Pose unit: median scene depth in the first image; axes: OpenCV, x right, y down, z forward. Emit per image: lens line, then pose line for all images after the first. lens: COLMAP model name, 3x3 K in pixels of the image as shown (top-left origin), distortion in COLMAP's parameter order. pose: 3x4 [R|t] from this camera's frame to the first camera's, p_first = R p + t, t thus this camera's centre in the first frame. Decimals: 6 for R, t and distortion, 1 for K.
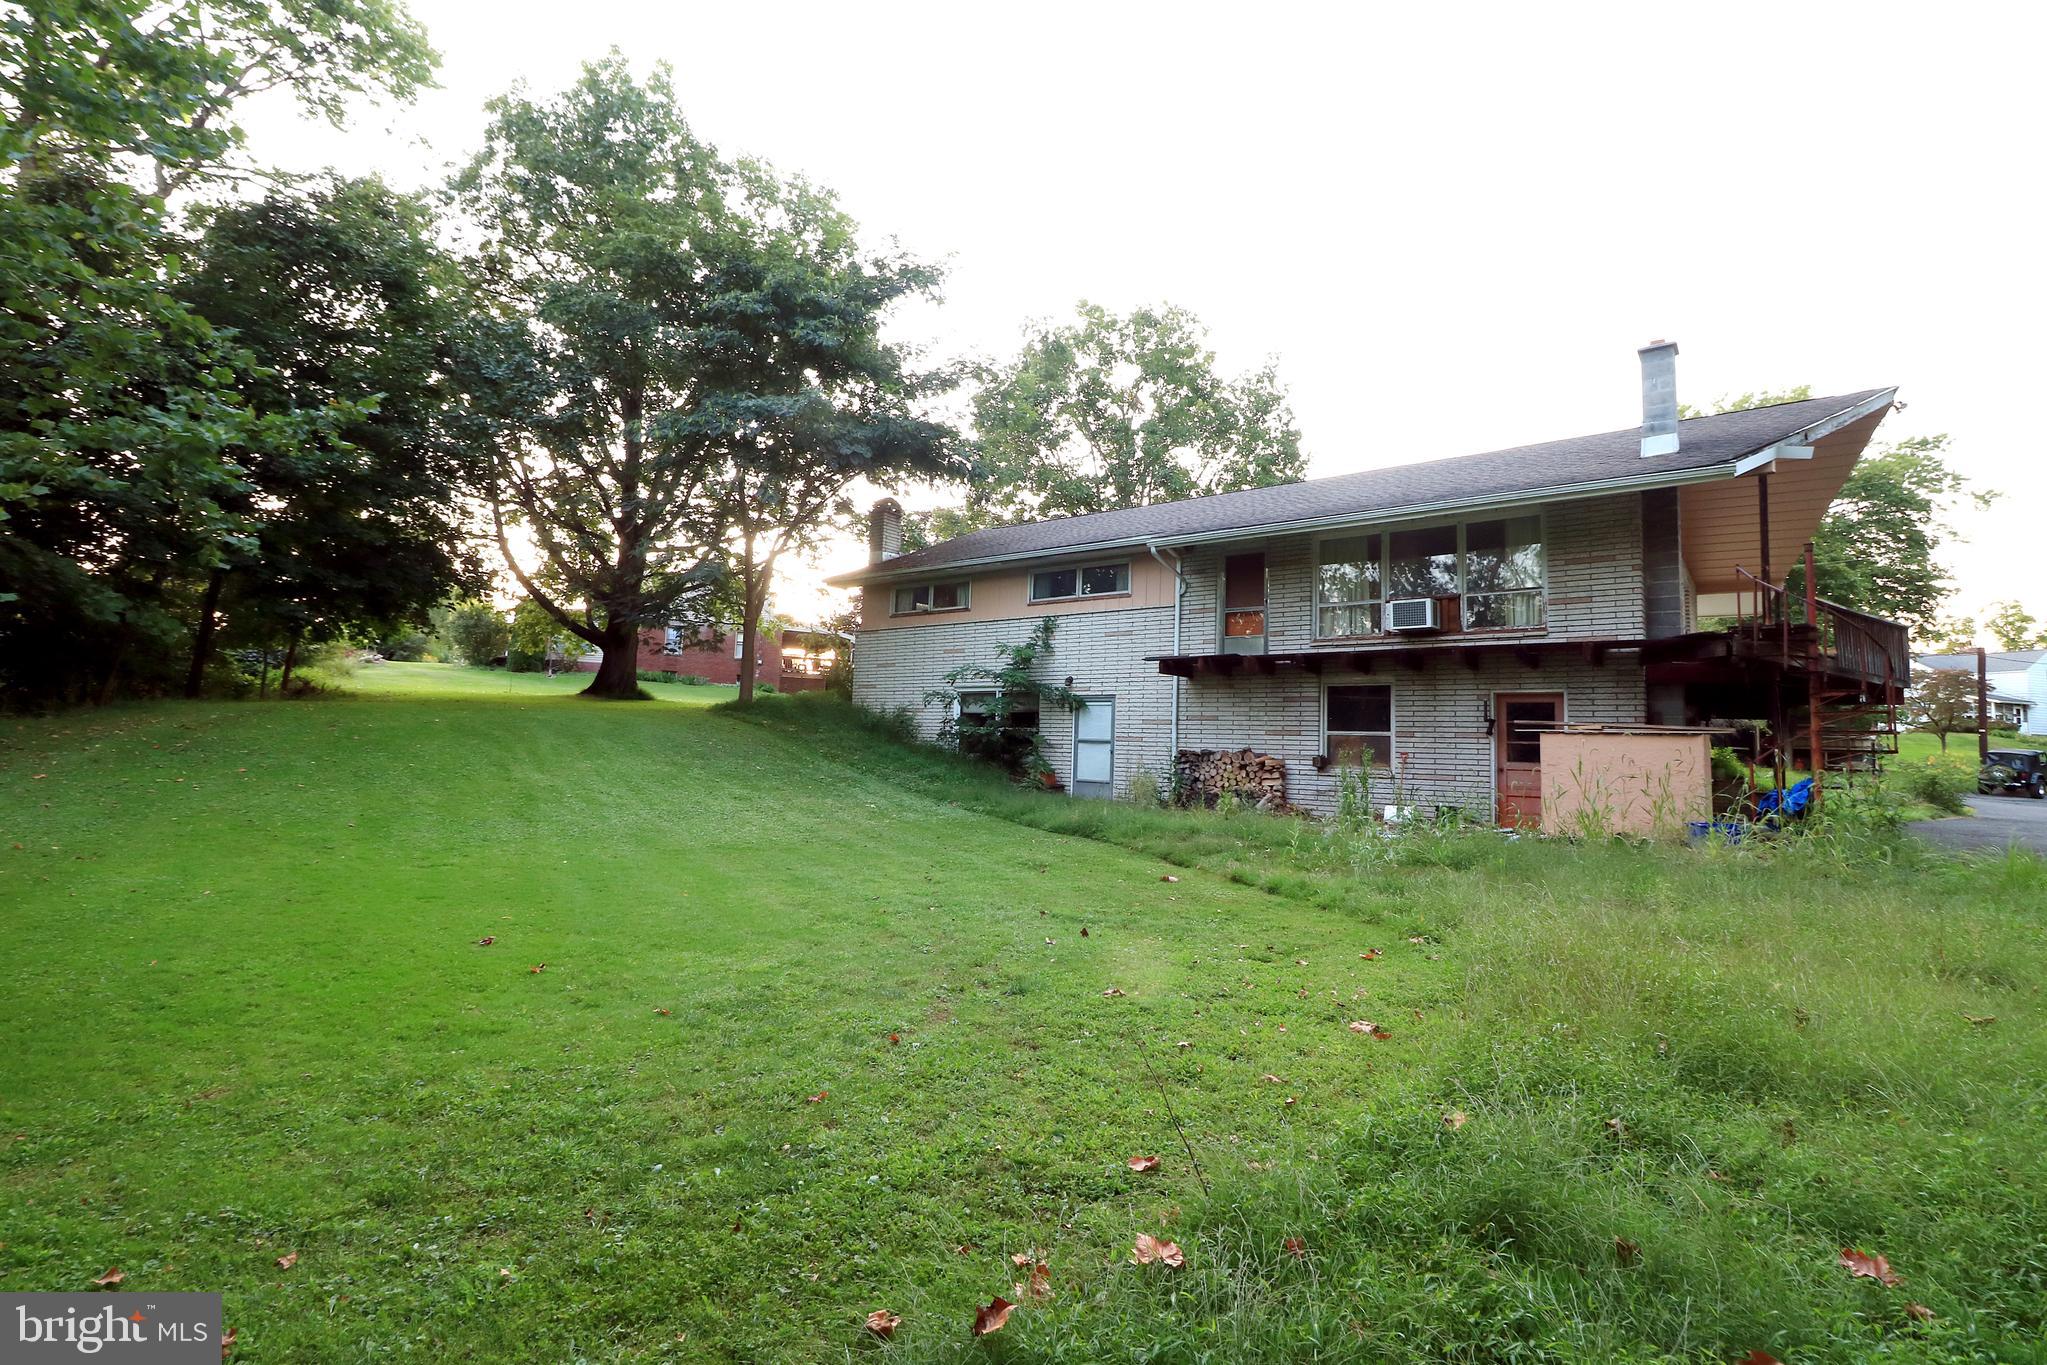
lens RADIAL K [[961.7, 0, 1023.5], [0, 961.7, 694.8], [0, 0, 1]] dist [0.003755, 0.000331]
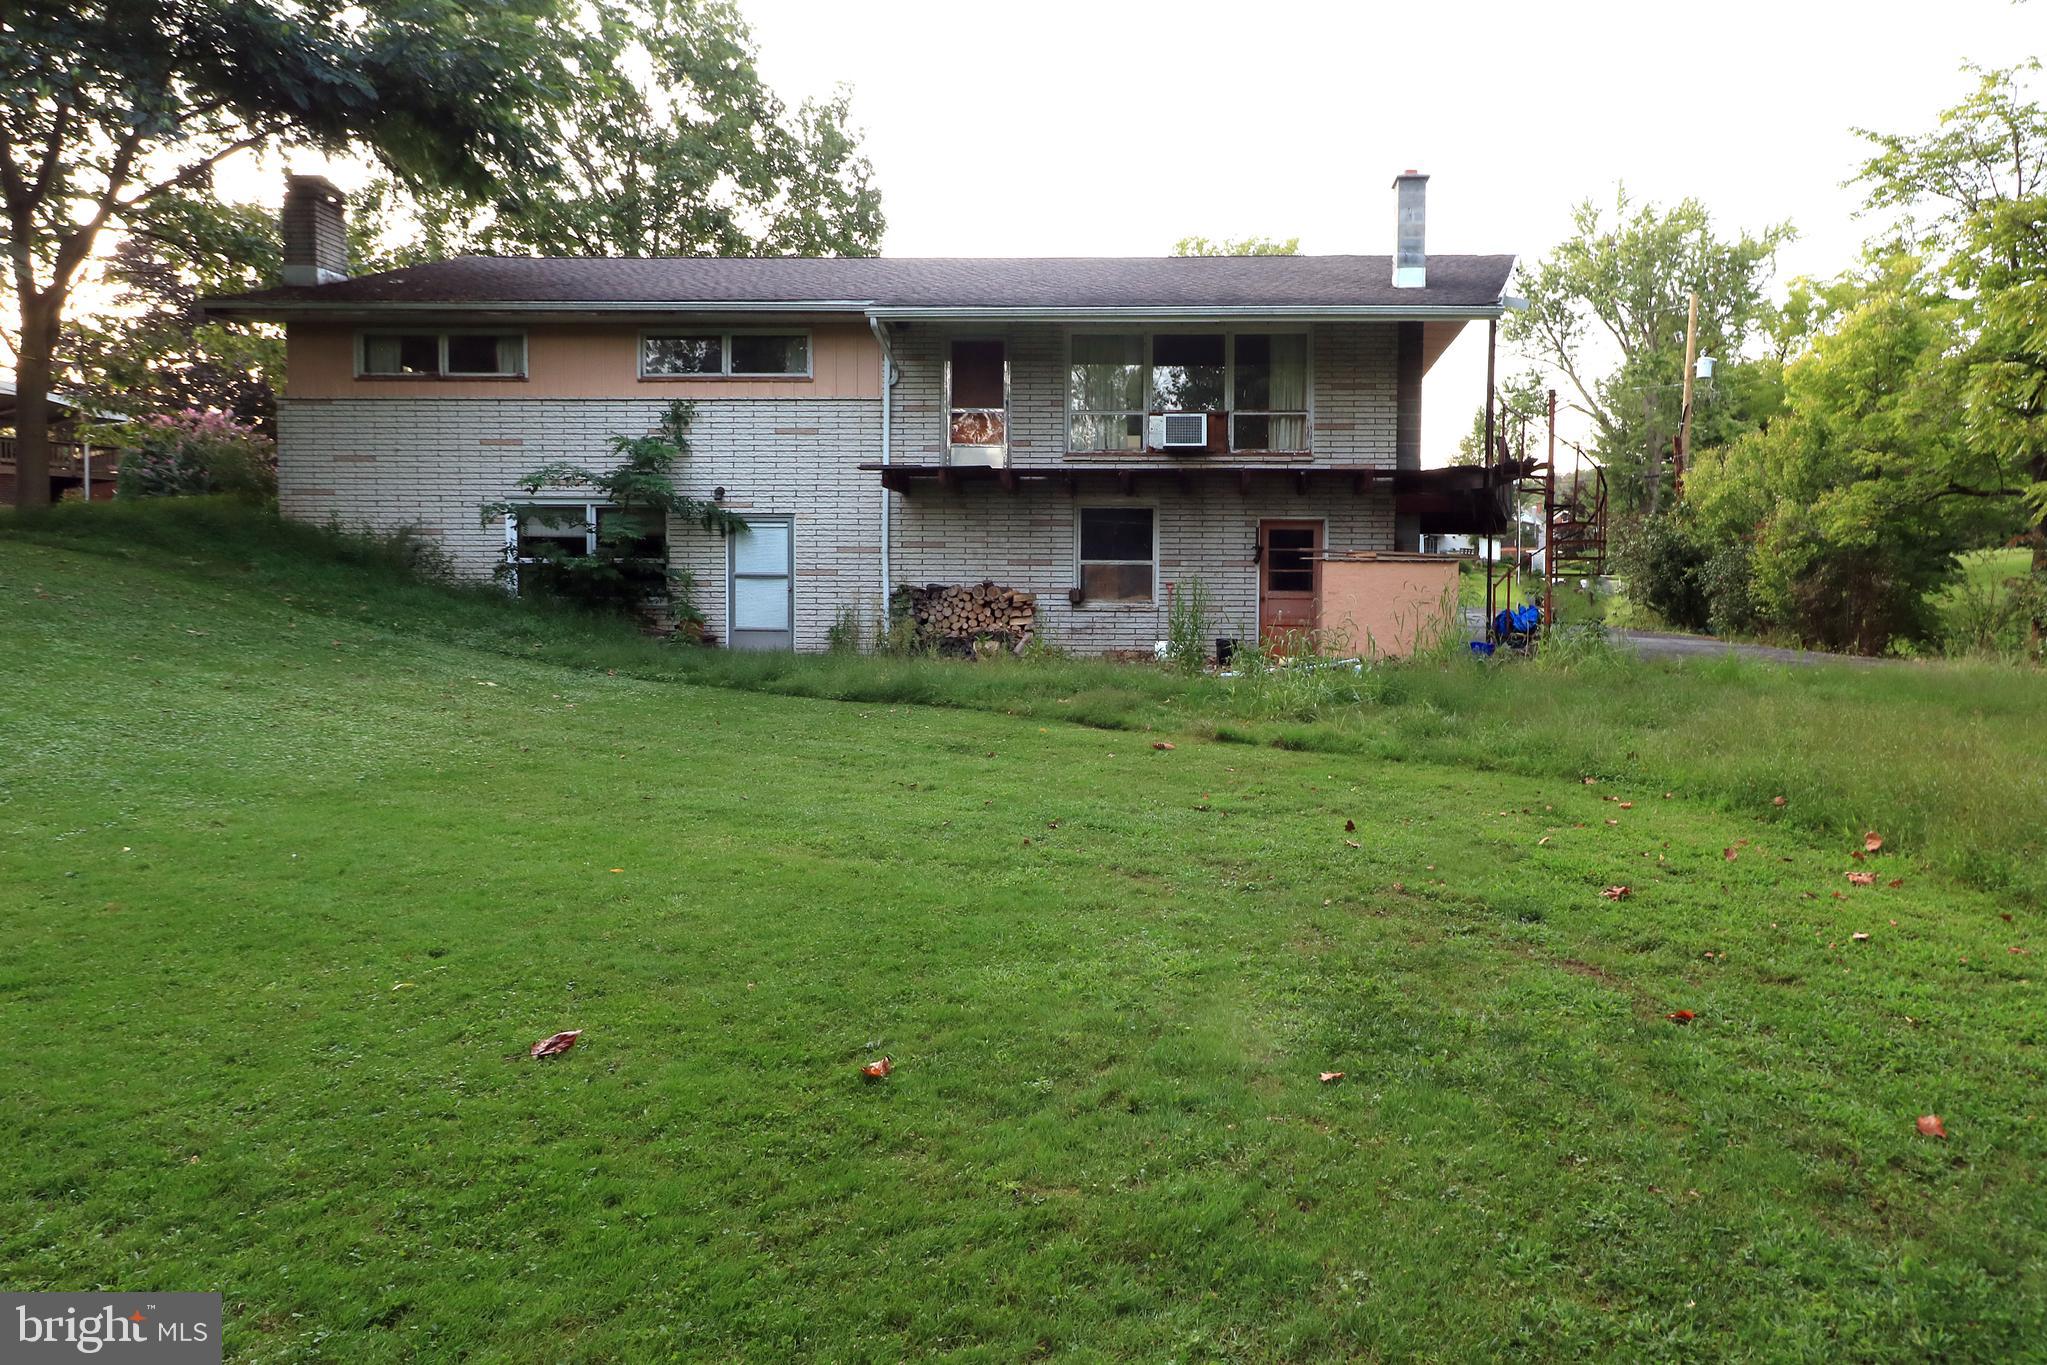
lens RADIAL K [[1090.2, 0, 1023.6], [0, 1090.2, 671.0], [0, 0, 1]] dist [0.001714, 0.000580]
pose [[0.798574, -0.068941, 0.597936, -0.299381], [-0.016195, 0.990598, 0.135843, 0.003400], [-0.601679, -0.118164, 0.789949, 0.215161]]
